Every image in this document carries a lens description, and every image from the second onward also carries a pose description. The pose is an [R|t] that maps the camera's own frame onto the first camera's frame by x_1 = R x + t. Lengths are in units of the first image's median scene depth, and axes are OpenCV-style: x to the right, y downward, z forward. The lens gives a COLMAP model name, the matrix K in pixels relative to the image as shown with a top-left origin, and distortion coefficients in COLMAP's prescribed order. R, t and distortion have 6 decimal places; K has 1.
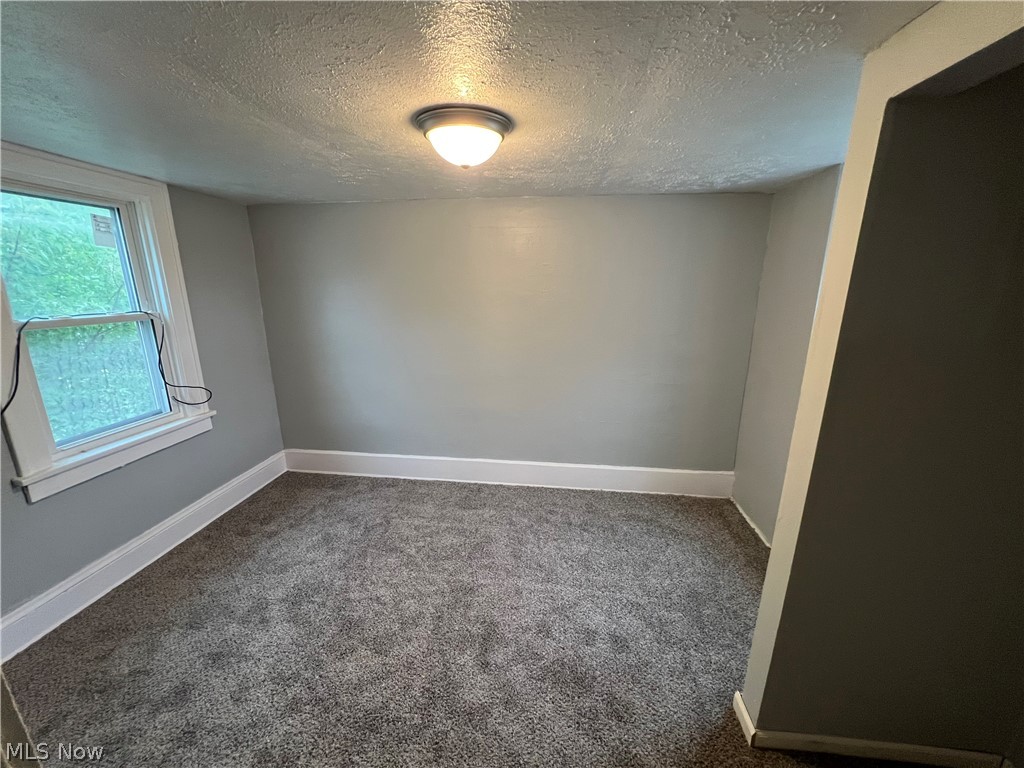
lens RADIAL K [[418.3, 0, 512.4], [0, 418.3, 385.9], [0, 0, 1]] dist [-0.002039, -0.000073]
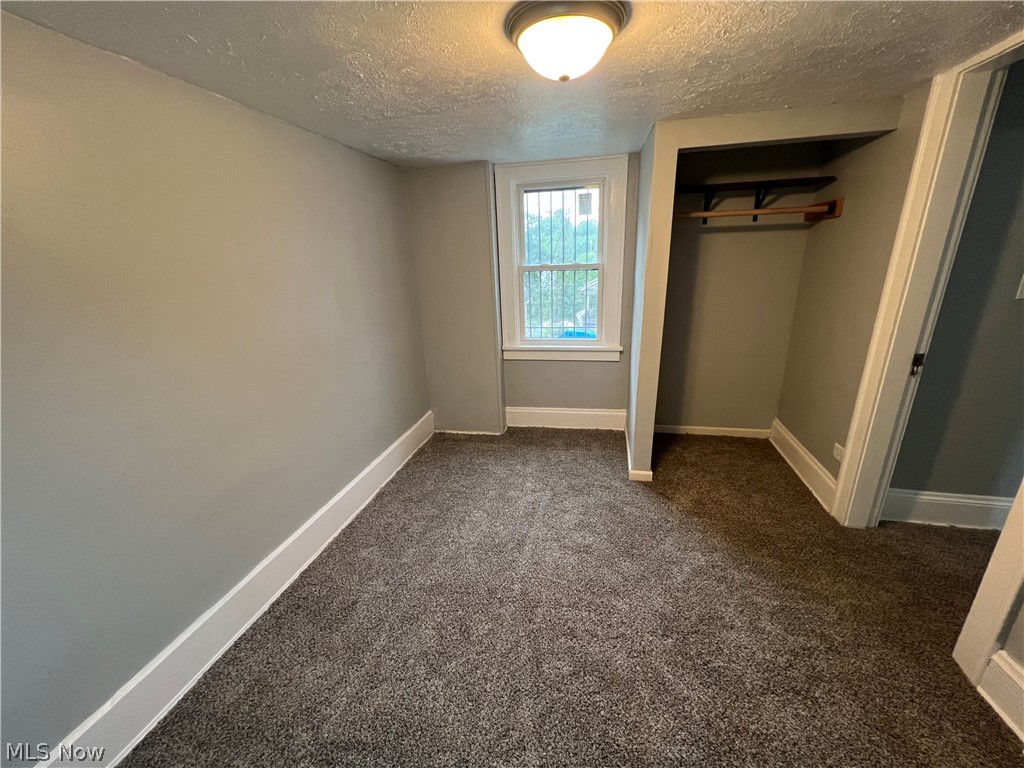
lens RADIAL K [[409.3, 0, 514.5], [0, 409.3, 386.7], [0, 0, 1]] dist [-0.004577, 0.001521]
pose [[0.093473, -0.312181, 0.945413, -0.551733], [0.282434, 0.918877, 0.275494, -0.113965], [-0.954722, 0.241265, 0.174060, 0.570760]]
